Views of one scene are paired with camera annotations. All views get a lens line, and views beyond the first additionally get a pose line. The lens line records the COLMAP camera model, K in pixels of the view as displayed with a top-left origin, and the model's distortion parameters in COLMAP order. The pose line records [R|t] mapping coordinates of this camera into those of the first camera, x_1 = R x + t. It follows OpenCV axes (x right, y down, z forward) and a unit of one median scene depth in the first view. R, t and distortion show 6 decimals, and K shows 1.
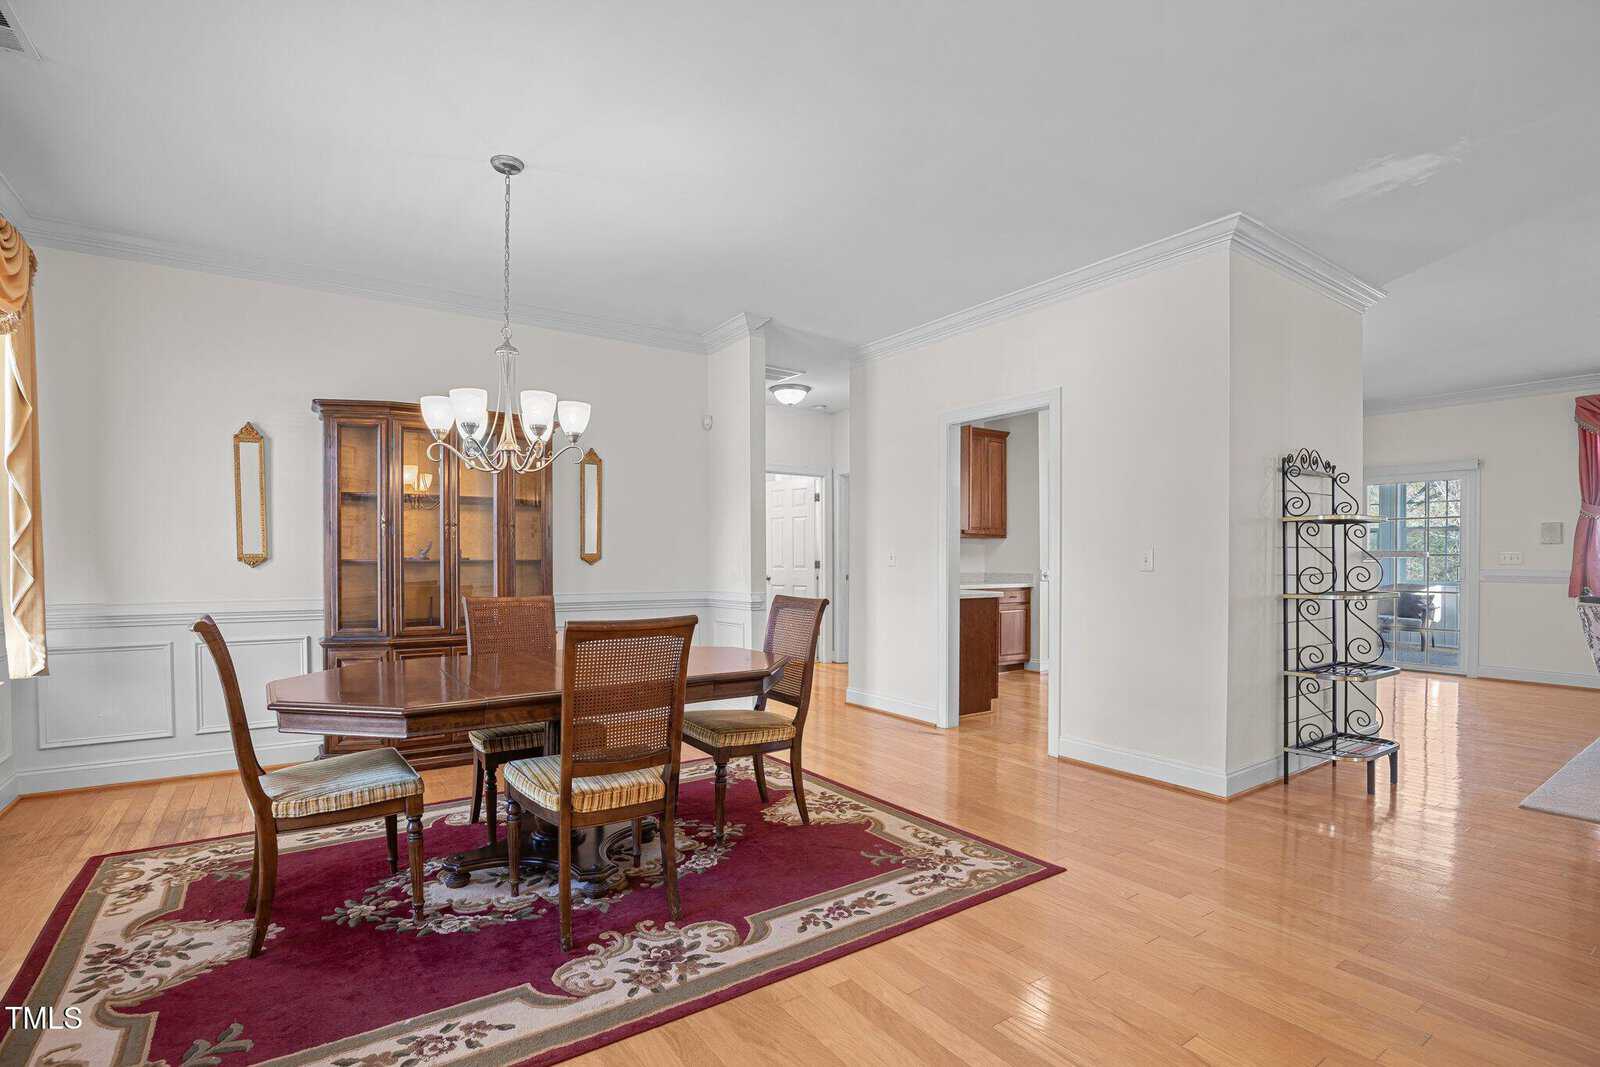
lens RADIAL K [[762.9, 0, 797.3], [0, 762.9, 578.3], [0, 0, 1]] dist [-0.032678, 0.000125]
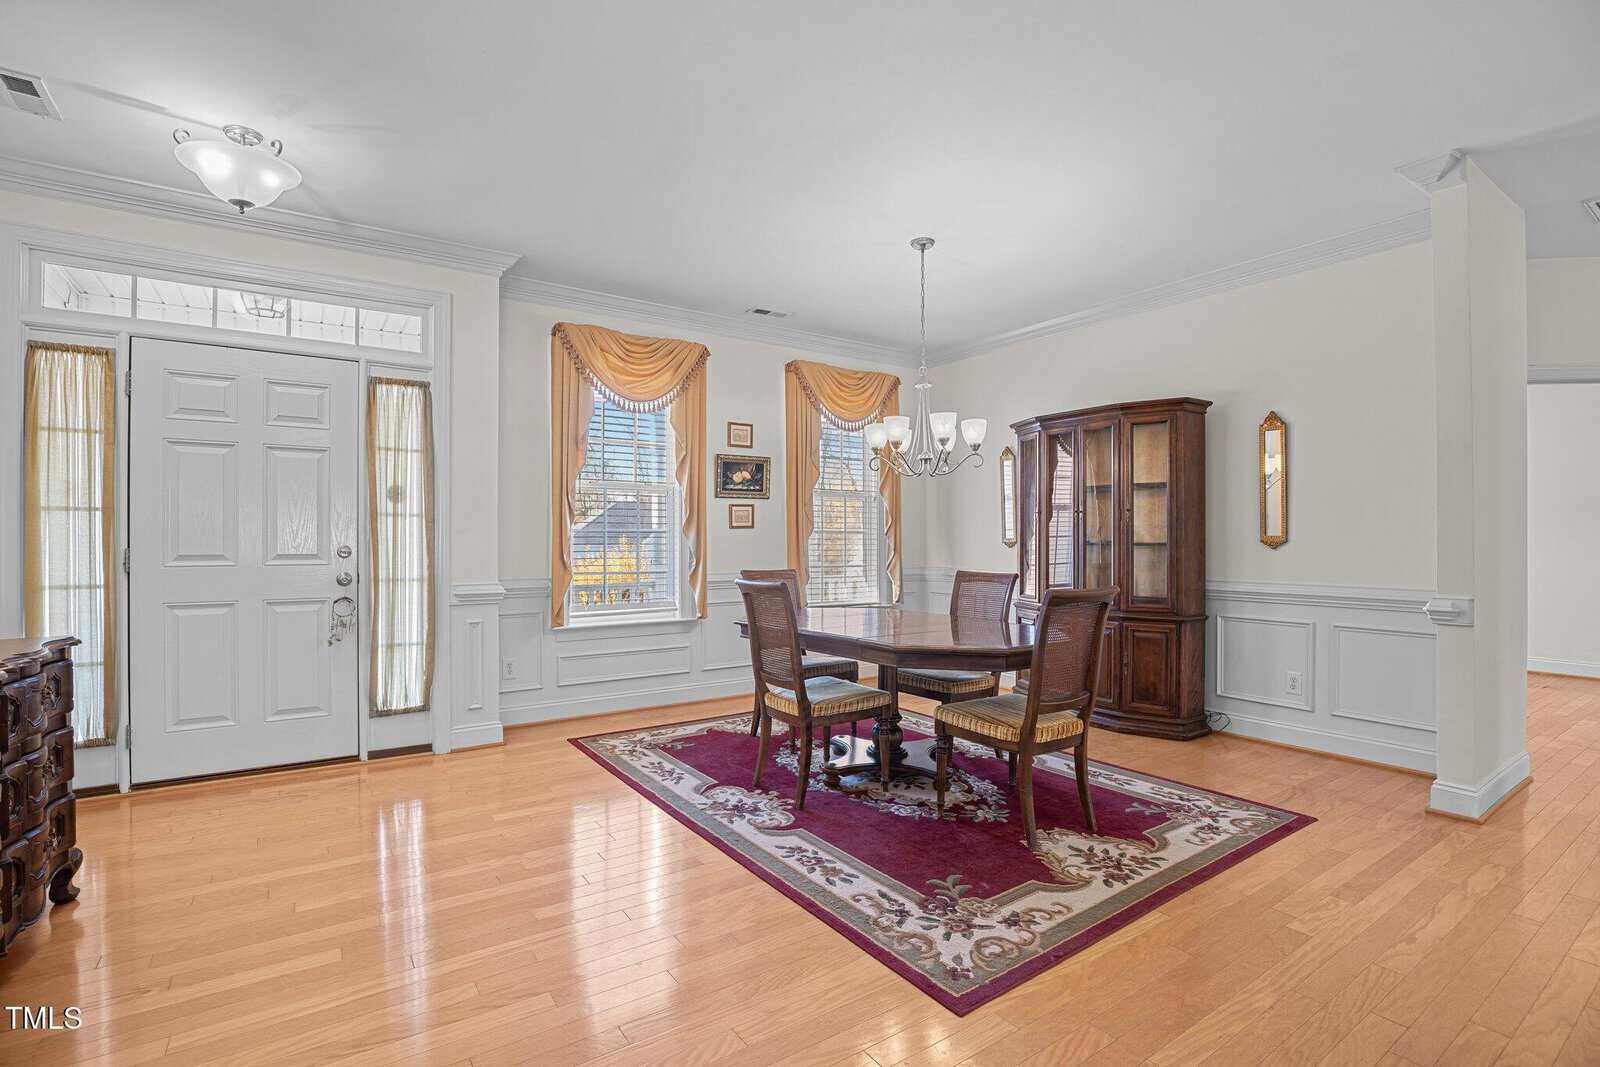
lens RADIAL K [[743.4, 0, 797.3], [0, 743.4, 542.7], [0, 0, 1]] dist [-0.034336, 0.006651]
pose [[-0.004342, 0.003841, -0.999983, 1.084736], [-0.026114, 0.999651, 0.003953, -0.028217], [0.999650, 0.026131, -0.004240, 0.927978]]
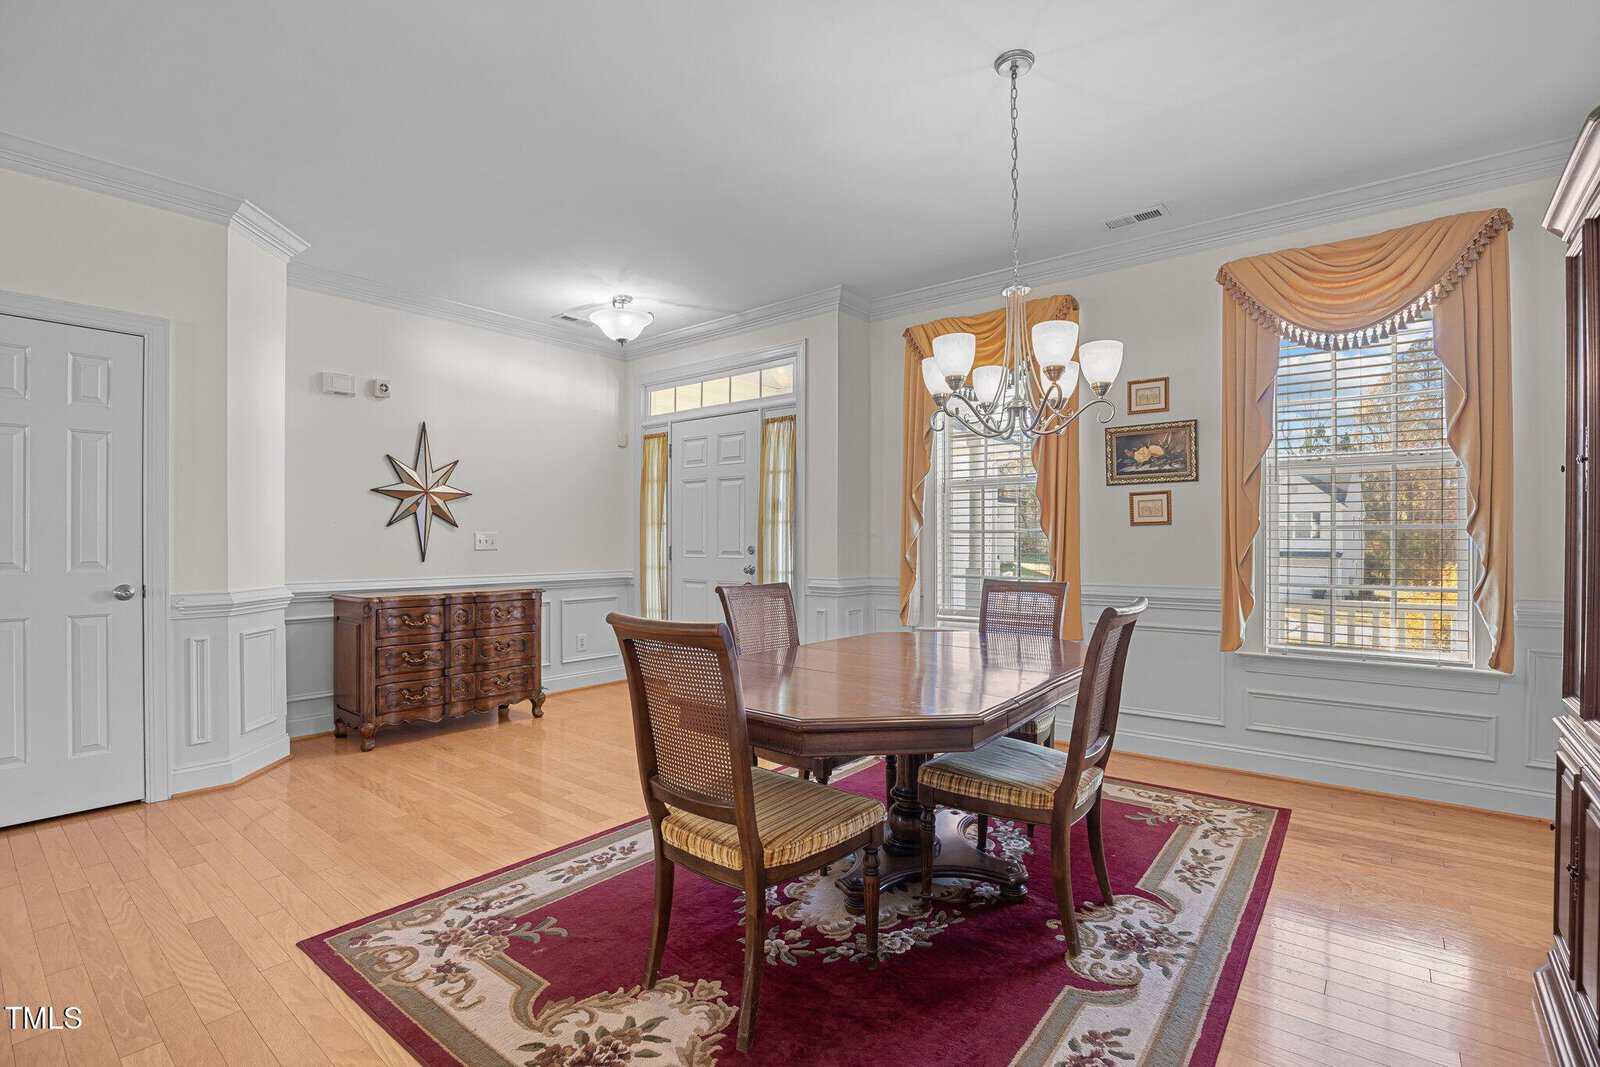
lens RADIAL K [[743.4, 0, 797.3], [0, 743.4, 542.7], [0, 0, 1]] dist [-0.034336, 0.006651]
pose [[-0.960917, -0.000276, -0.276837, 0.075582], [-0.007795, 0.999630, 0.026059, -0.054597], [0.276727, 0.027199, -0.960564, 2.017716]]
